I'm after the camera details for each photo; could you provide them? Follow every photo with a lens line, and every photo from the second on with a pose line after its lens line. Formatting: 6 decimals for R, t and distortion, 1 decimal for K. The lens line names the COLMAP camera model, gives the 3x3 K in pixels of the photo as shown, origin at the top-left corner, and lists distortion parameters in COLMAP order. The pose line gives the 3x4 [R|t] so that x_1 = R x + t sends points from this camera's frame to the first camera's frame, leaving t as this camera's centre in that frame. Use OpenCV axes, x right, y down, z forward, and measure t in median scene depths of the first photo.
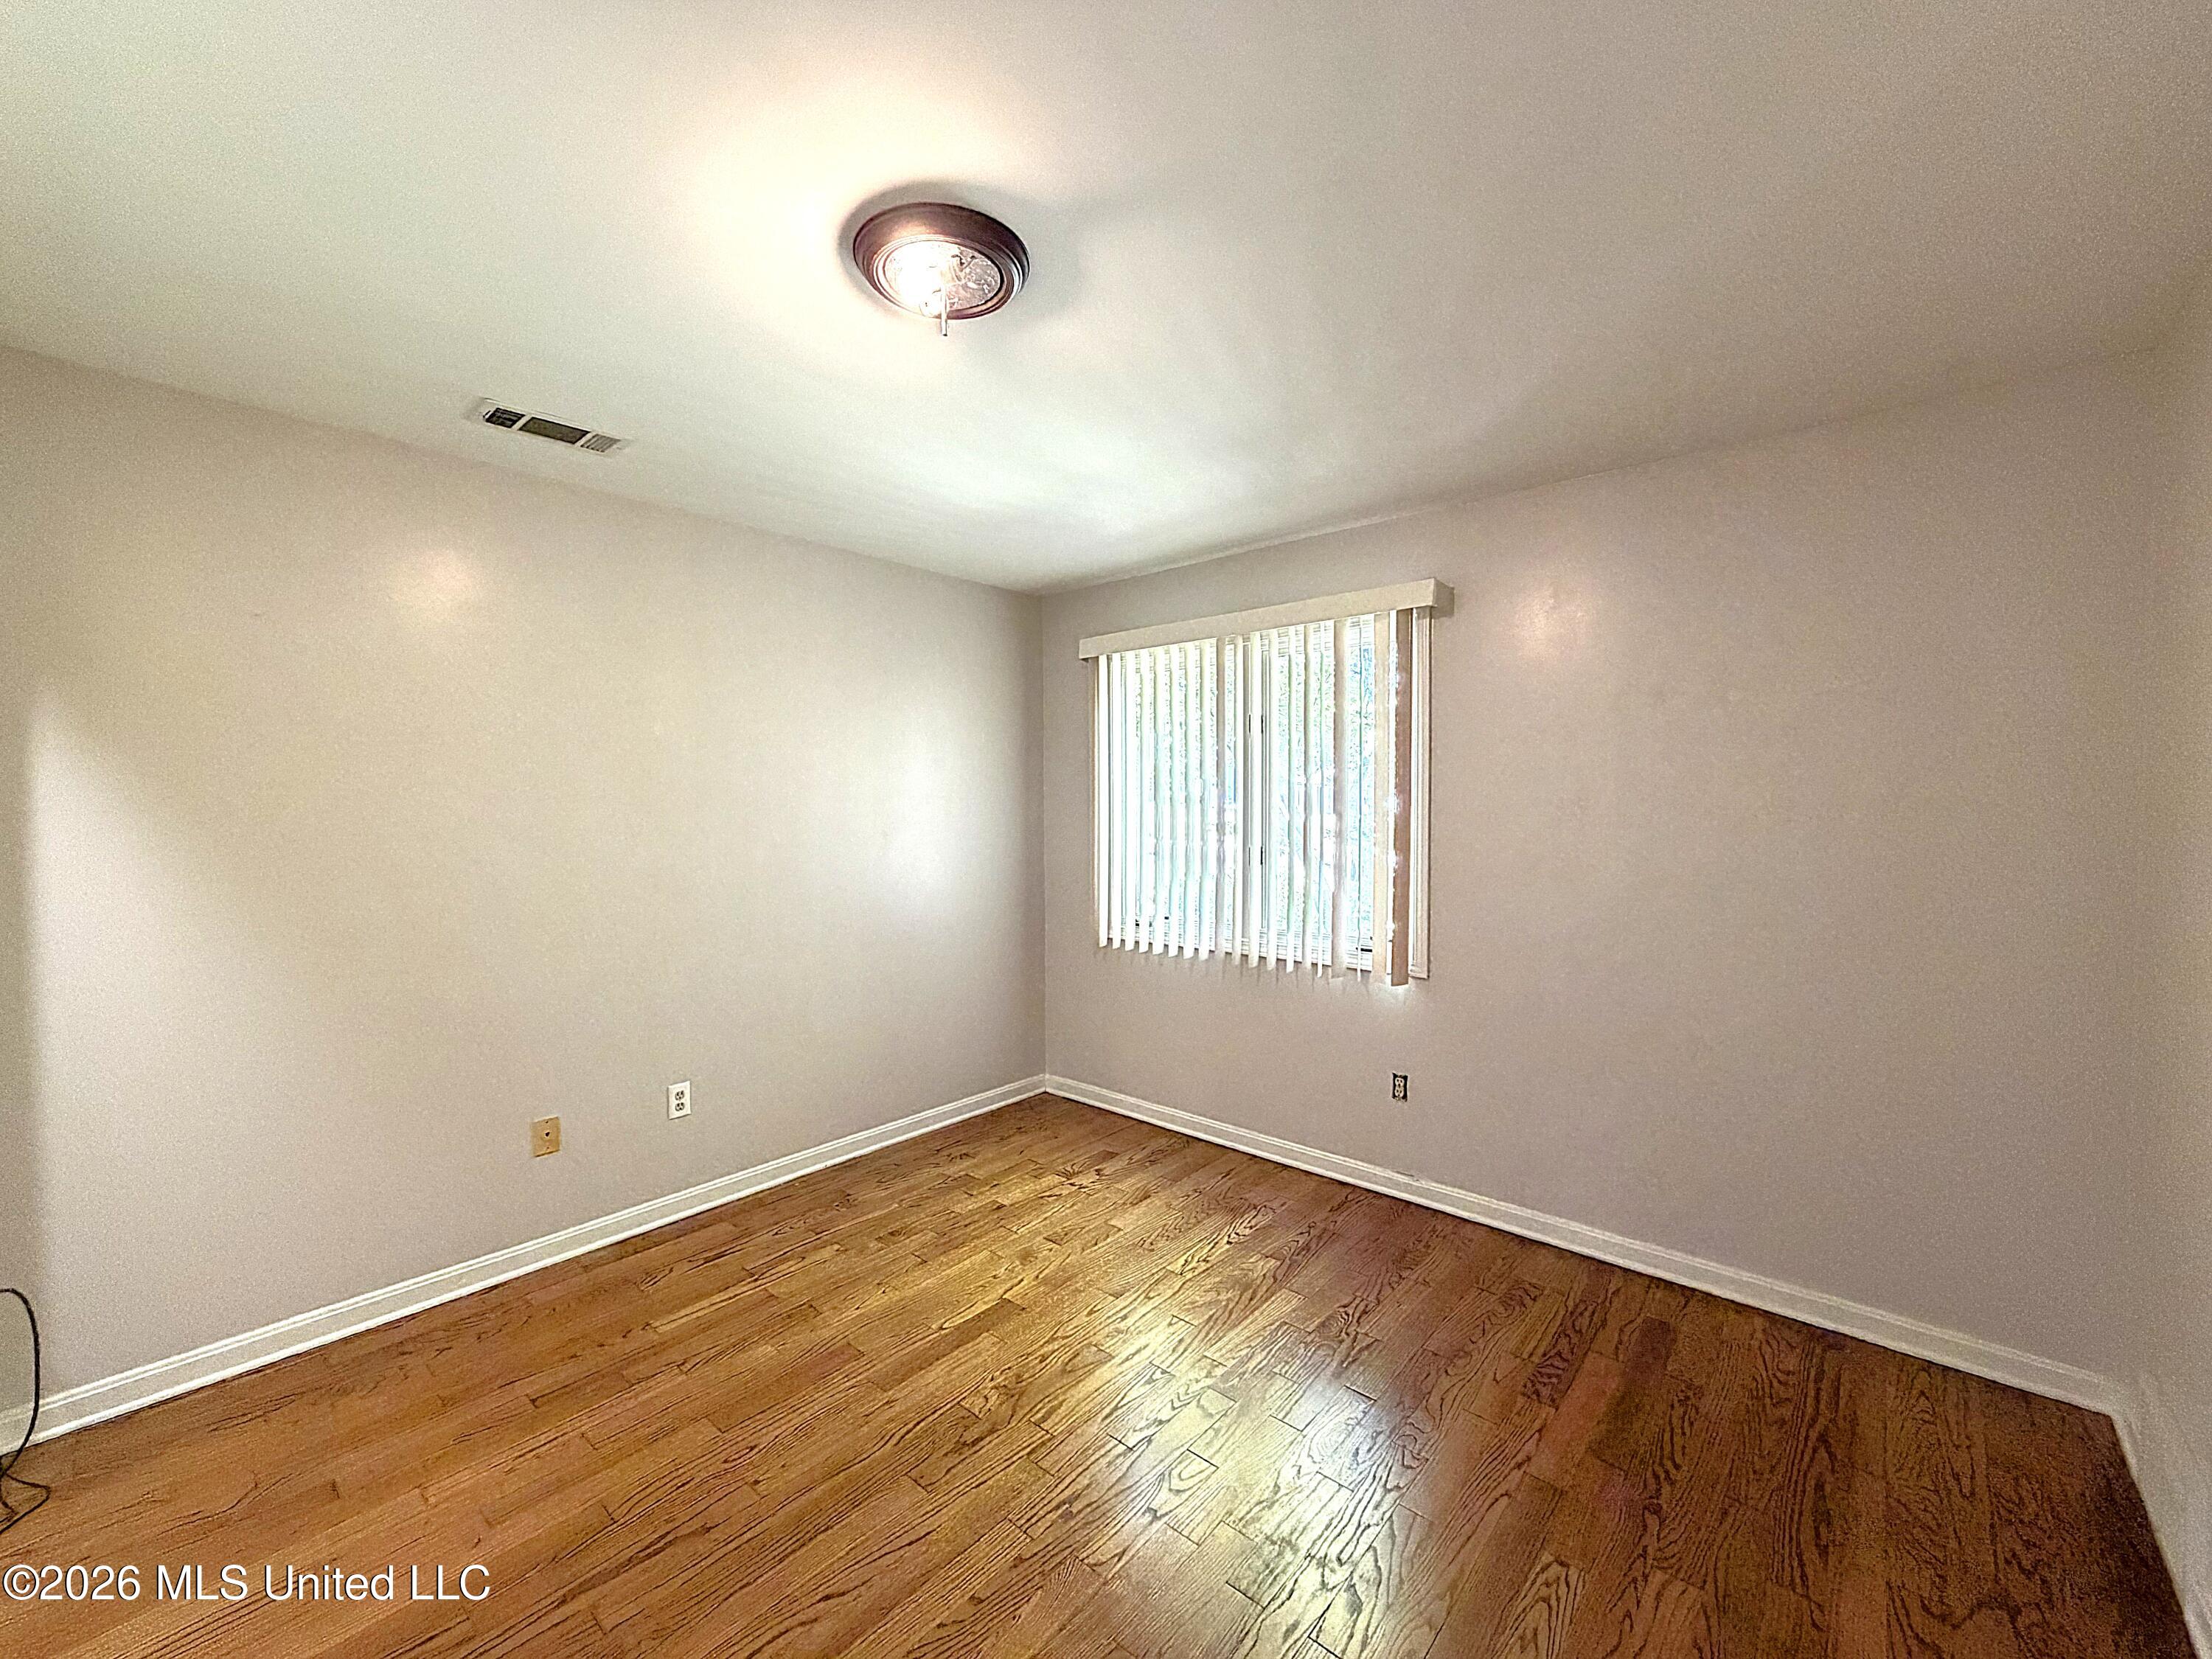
lens RADIAL K [[883.1, 0, 1118.1], [0, 883.1, 824.8], [0, 0, 1]] dist [0.001812, -0.000141]
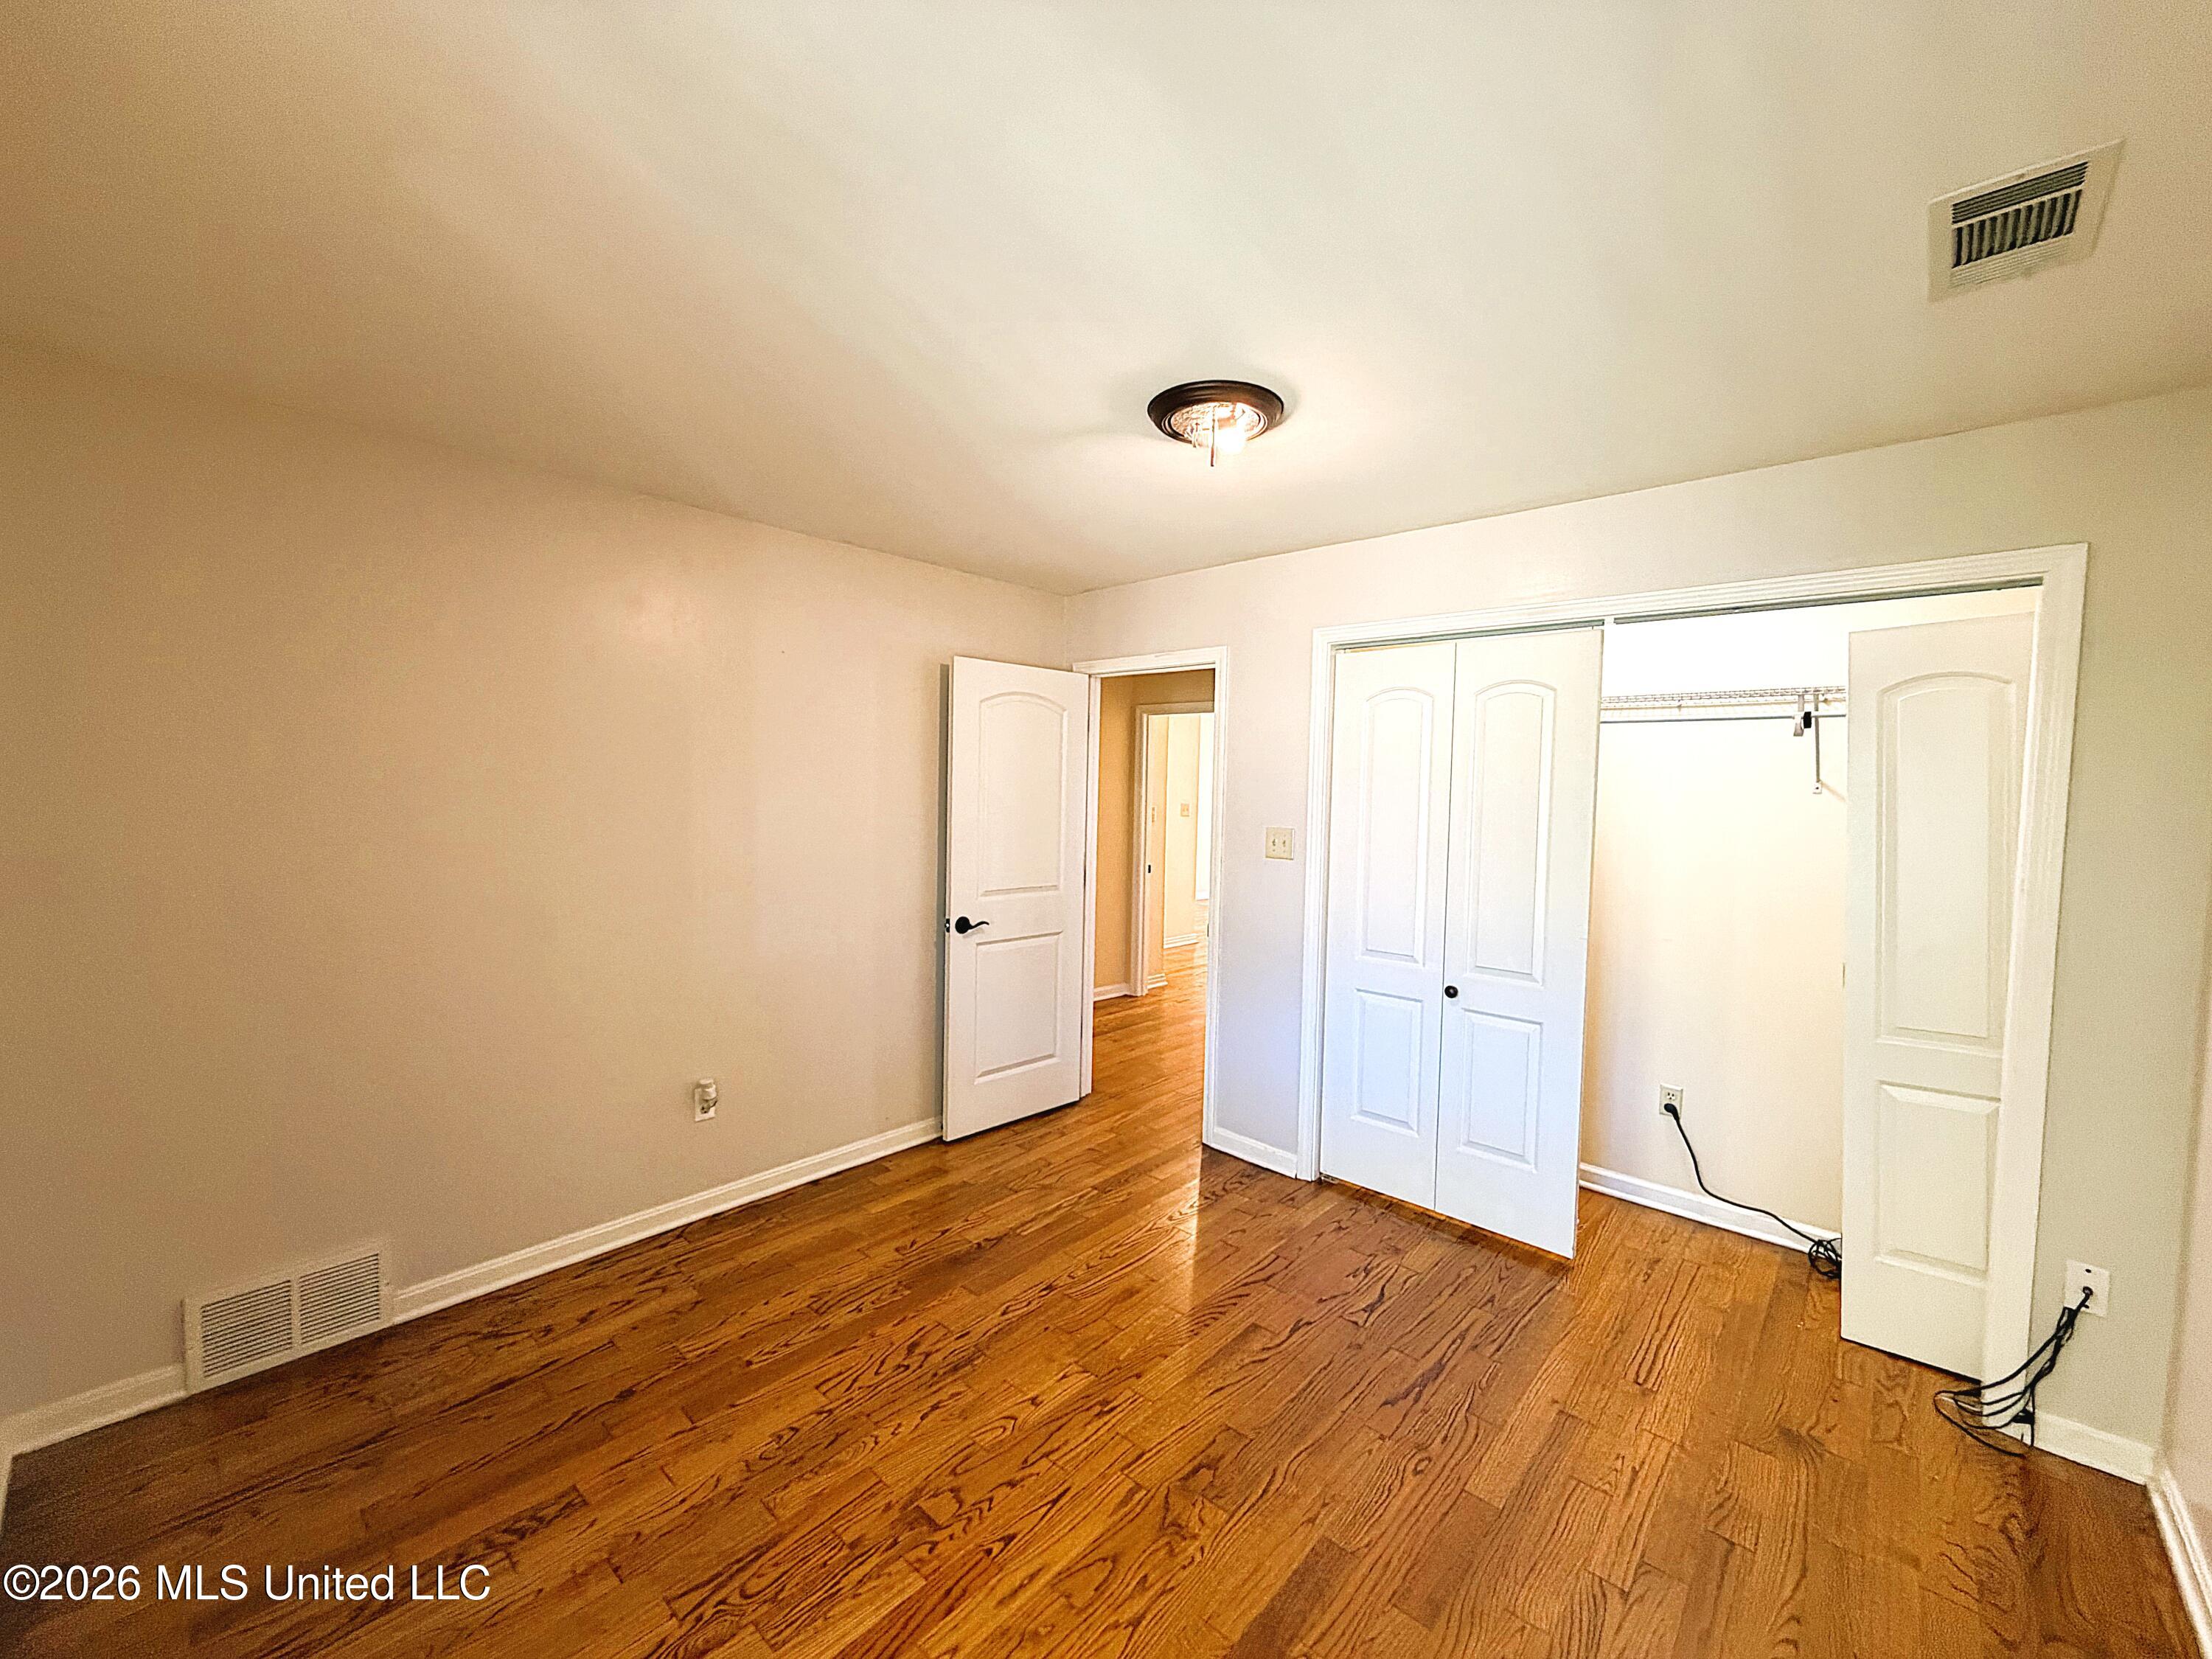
lens RADIAL K [[883.1, 0, 1105.9], [0, 883.1, 826.8], [0, 0, 1]] dist [0.001812, -0.000141]
pose [[-0.999495, -0.013494, 0.028758, -0.071239], [-0.011559, 0.997725, 0.066421, -0.089269], [-0.029589, 0.066055, -0.997377, 1.841015]]
